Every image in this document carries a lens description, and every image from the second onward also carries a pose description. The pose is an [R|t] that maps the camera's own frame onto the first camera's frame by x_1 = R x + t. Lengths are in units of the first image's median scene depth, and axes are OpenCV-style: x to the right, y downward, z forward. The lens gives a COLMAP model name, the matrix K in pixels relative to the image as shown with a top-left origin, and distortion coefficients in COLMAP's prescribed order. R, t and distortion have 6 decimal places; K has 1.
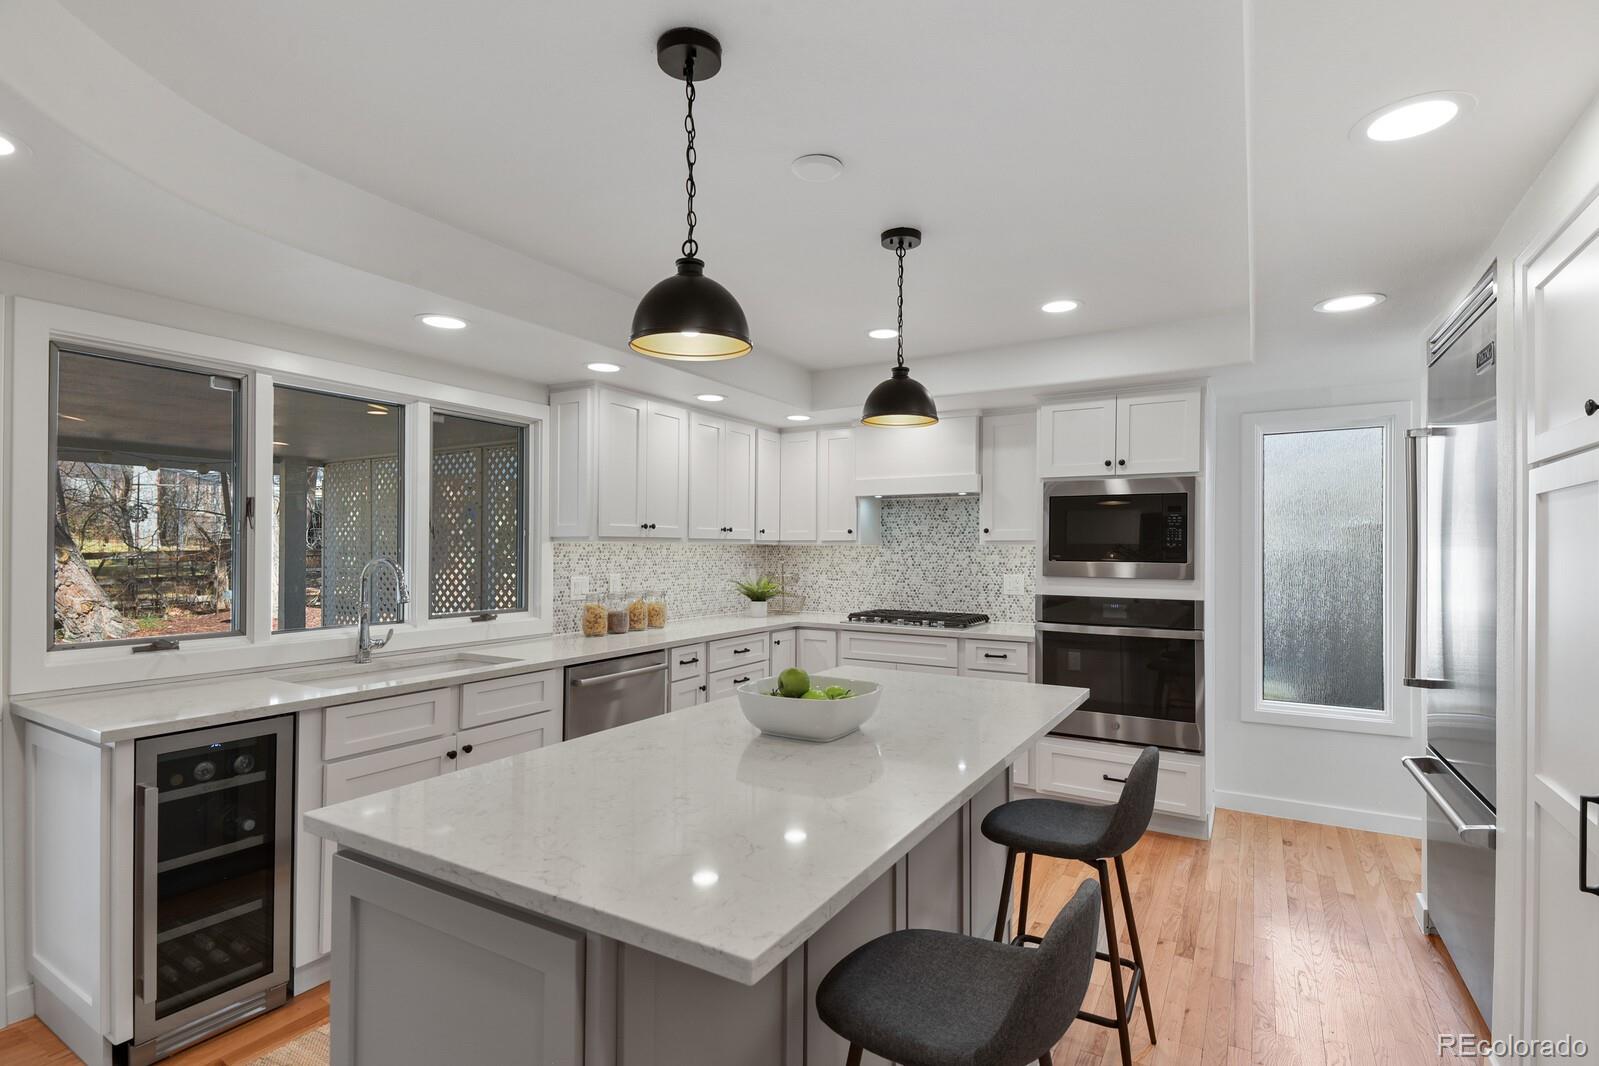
lens RADIAL K [[765.4, 0, 797.1], [0, 765.4, 545.6], [0, 0, 1]] dist [0.034409, -0.022131]
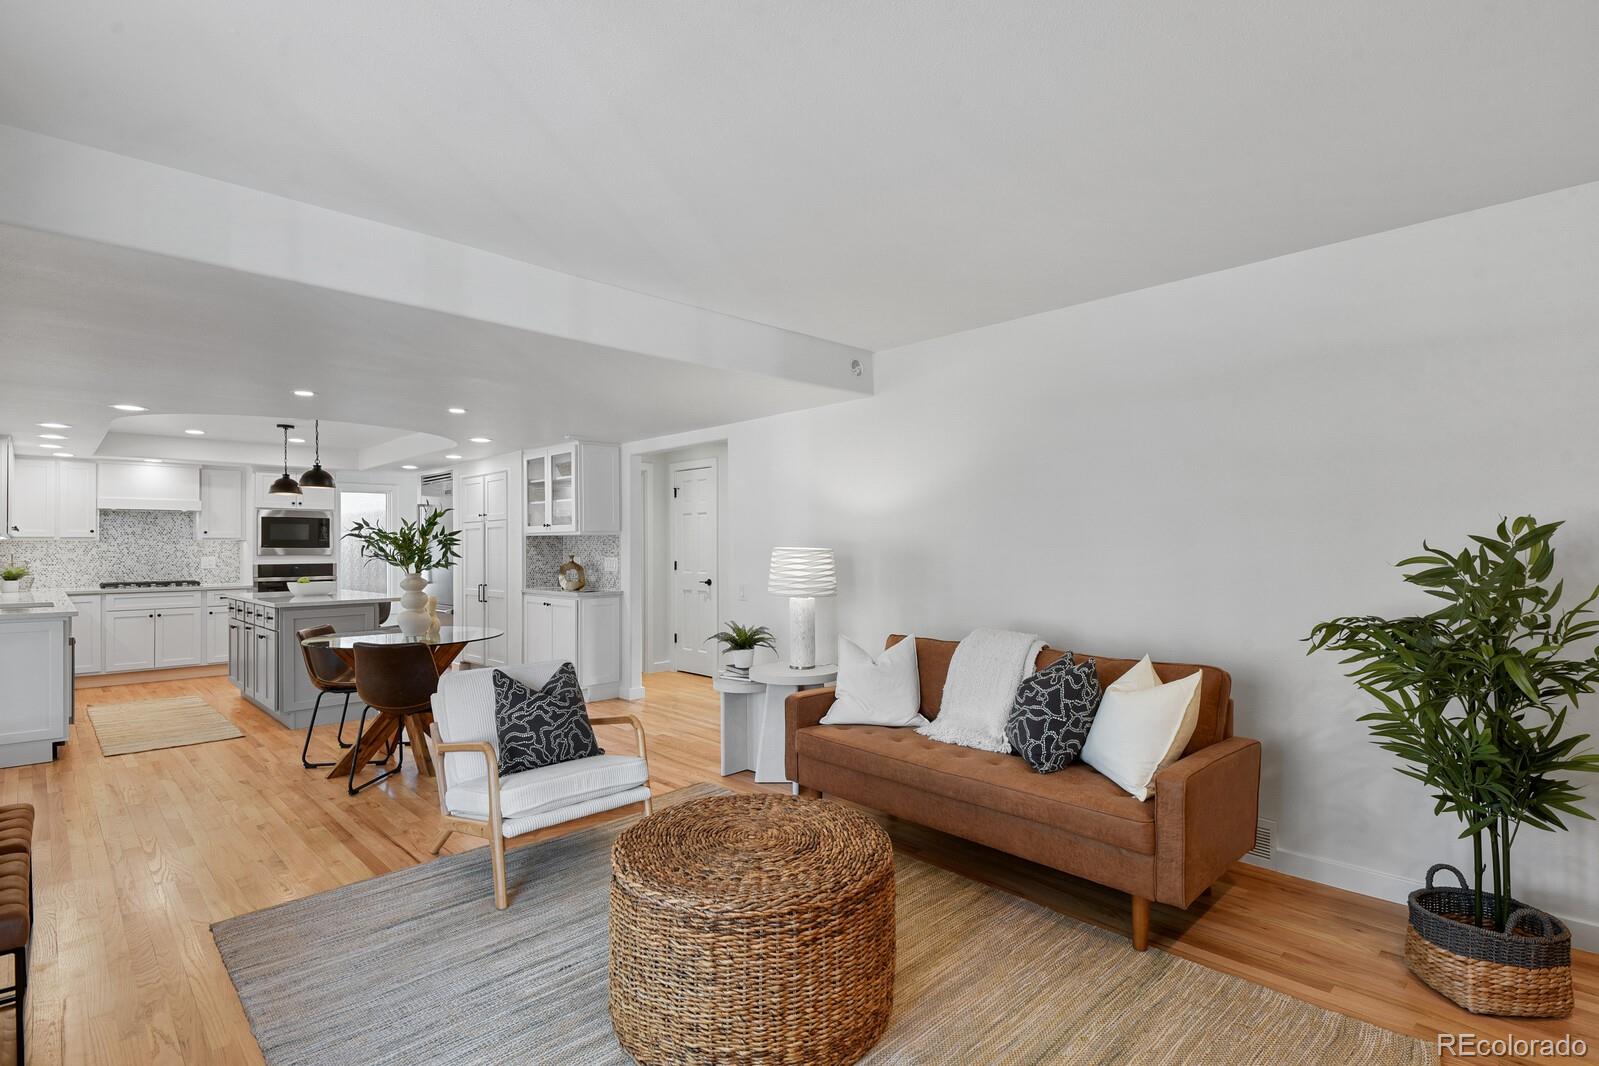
lens RADIAL K [[765.4, 0, 805.2], [0, 765.4, 542.7], [0, 0, 1]] dist [0.034409, -0.022131]
pose [[0.251761, 0.000340, 0.967789, -1.297692], [0.001545, 0.999999, -0.000753, 0.009374], [-0.967788, 0.001685, 0.251760, -0.928275]]
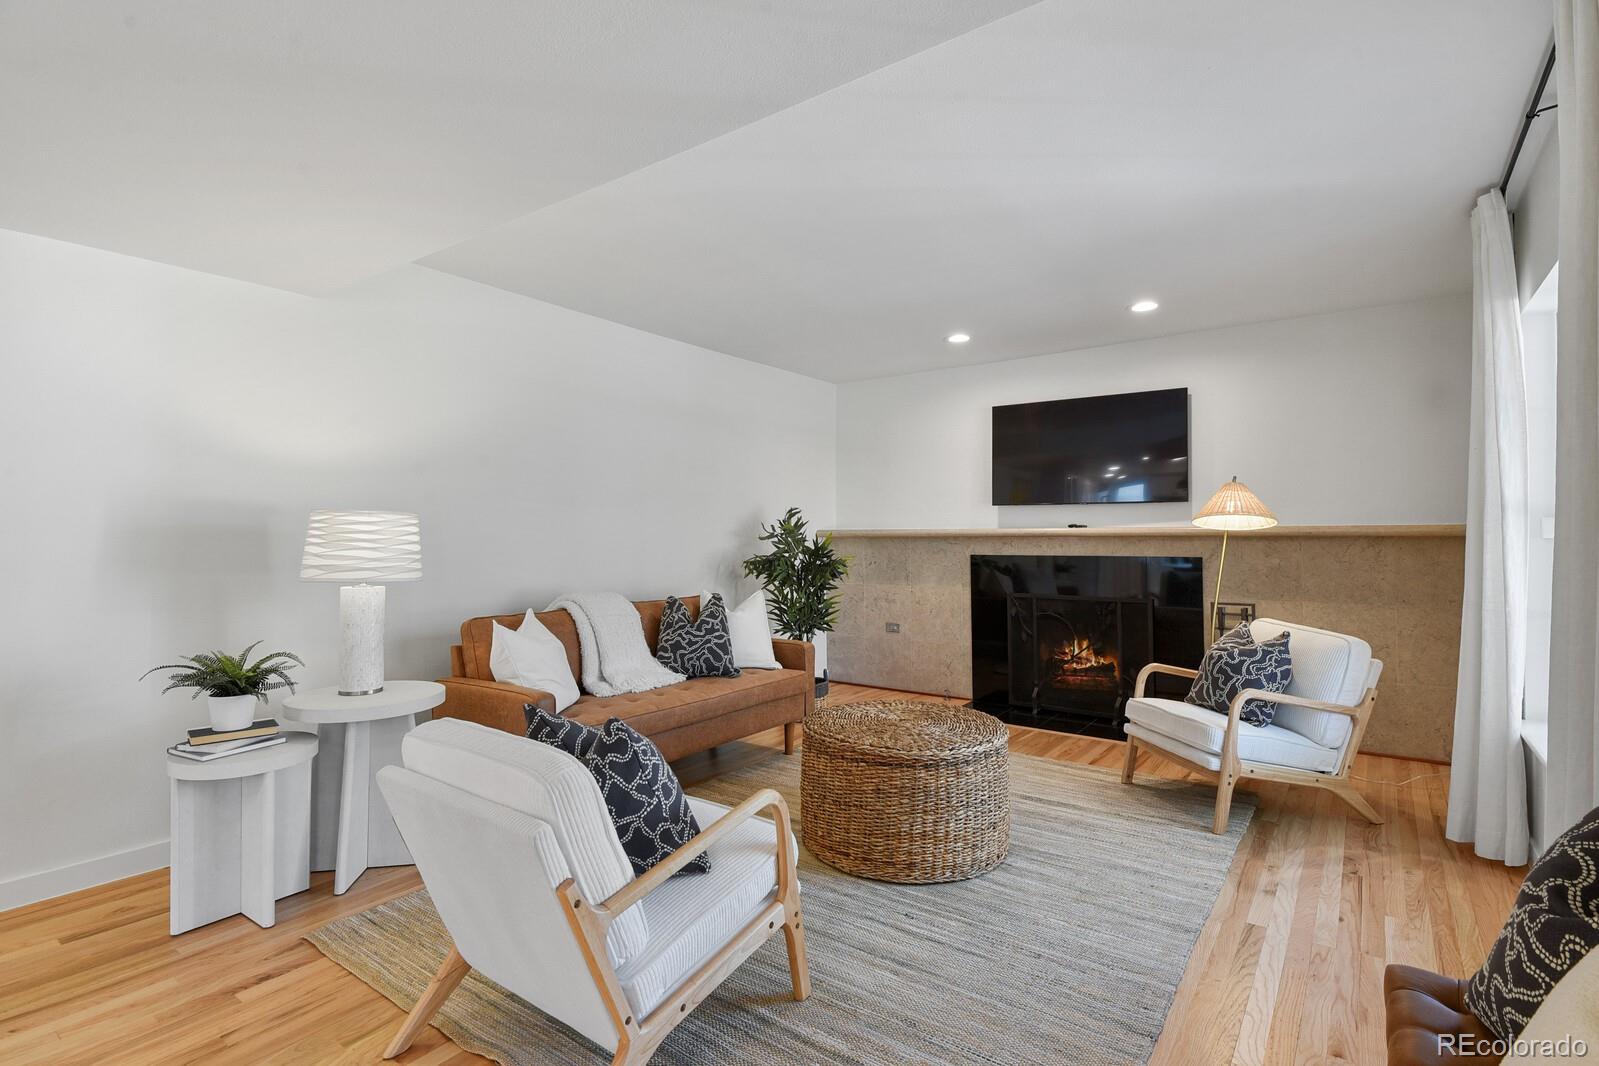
lens RADIAL K [[765.4, 0, 787.7], [0, 765.4, 517.0], [0, 0, 1]] dist [0.034409, -0.022131]
pose [[-0.993961, 0.000007, 0.109730, -0.741234], [-0.002648, 0.999707, -0.024048, 0.036659], [-0.109698, -0.024194, -0.993670, 0.015939]]
